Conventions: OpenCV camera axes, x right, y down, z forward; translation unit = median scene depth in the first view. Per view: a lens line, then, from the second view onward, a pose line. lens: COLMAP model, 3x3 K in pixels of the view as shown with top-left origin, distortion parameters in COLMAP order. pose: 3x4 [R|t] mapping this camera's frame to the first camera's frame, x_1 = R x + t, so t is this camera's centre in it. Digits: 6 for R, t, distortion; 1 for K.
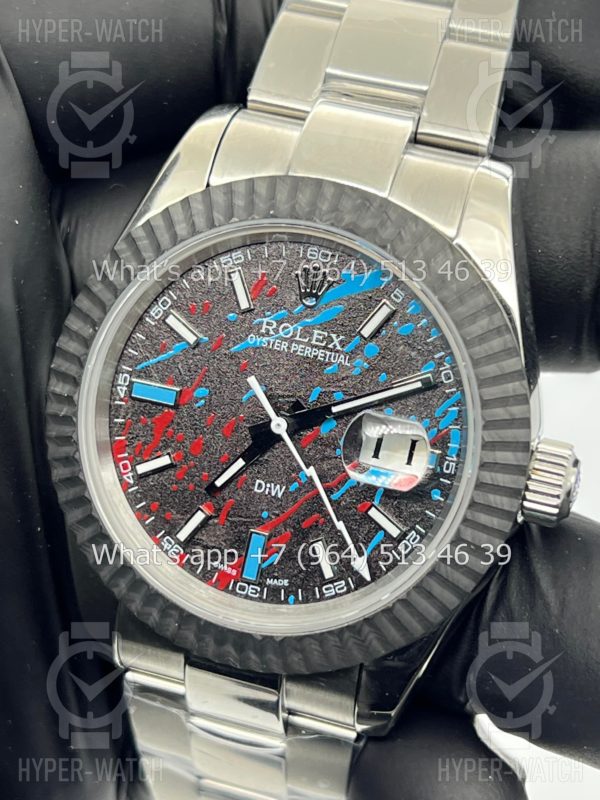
lens RADIAL K [[1871.9, 0, 299.5], [0, 1871.9, 400.6], [0, 0, 1]] dist [0.345554, 0.000000]
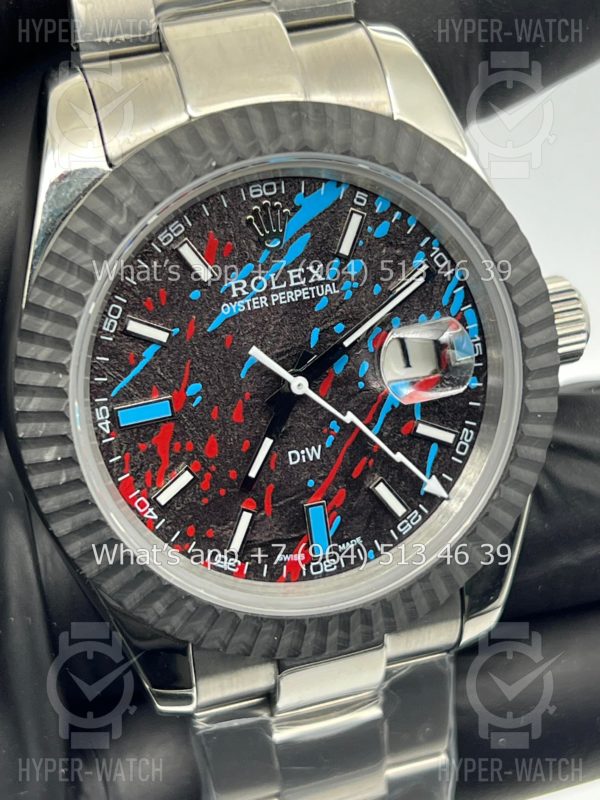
lens RADIAL K [[1871.9, 0, 291.9], [0, 1871.9, 399.5], [0, 0, 1]] dist [0.345554, 0.000000]
pose [[0.819891, -0.417590, 0.391660, -0.361749], [0.379000, 0.908624, 0.175393, -0.136717], [-0.429114, 0.004636, 0.903239, 0.196603]]
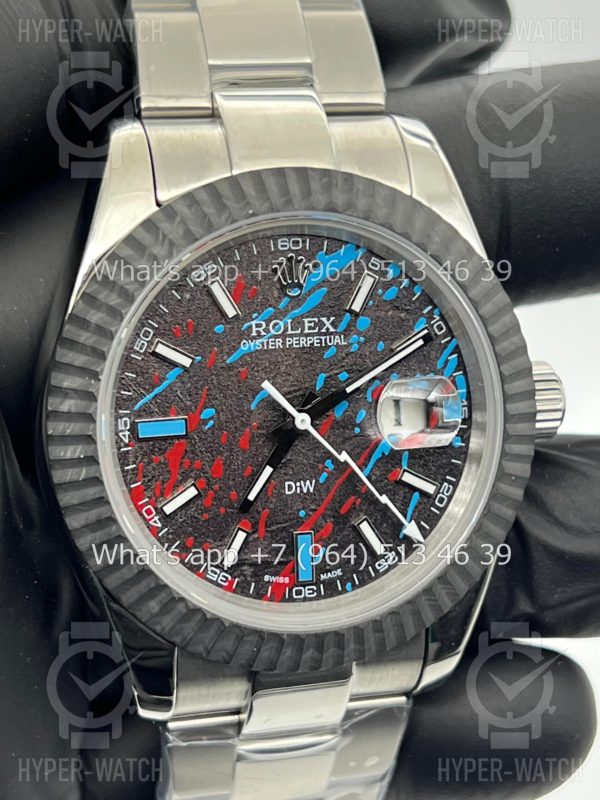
lens RADIAL K [[1871.9, 0, 288.0], [0, 1871.9, 424.6], [0, 0, 1]] dist [0.345554, 0.000000]
pose [[0.849682, -0.280706, 0.446369, -0.454189], [0.271876, 0.958547, 0.085271, -0.070536], [-0.451801, 0.048903, 0.890777, 0.123935]]
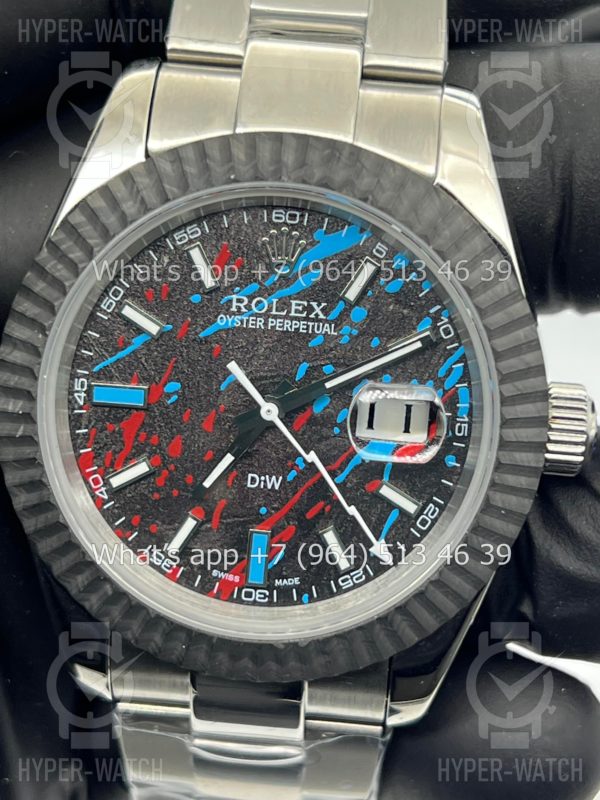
lens RADIAL K [[1871.9, 0, 295.6], [0, 1871.9, 398.5], [0, 0, 1]] dist [0.345554, 0.000000]
pose [[0.976018, -0.148662, 0.159024, -0.139479], [0.140936, 0.988267, 0.058873, -0.043631], [-0.165910, -0.035049, 0.985518, 0.111021]]
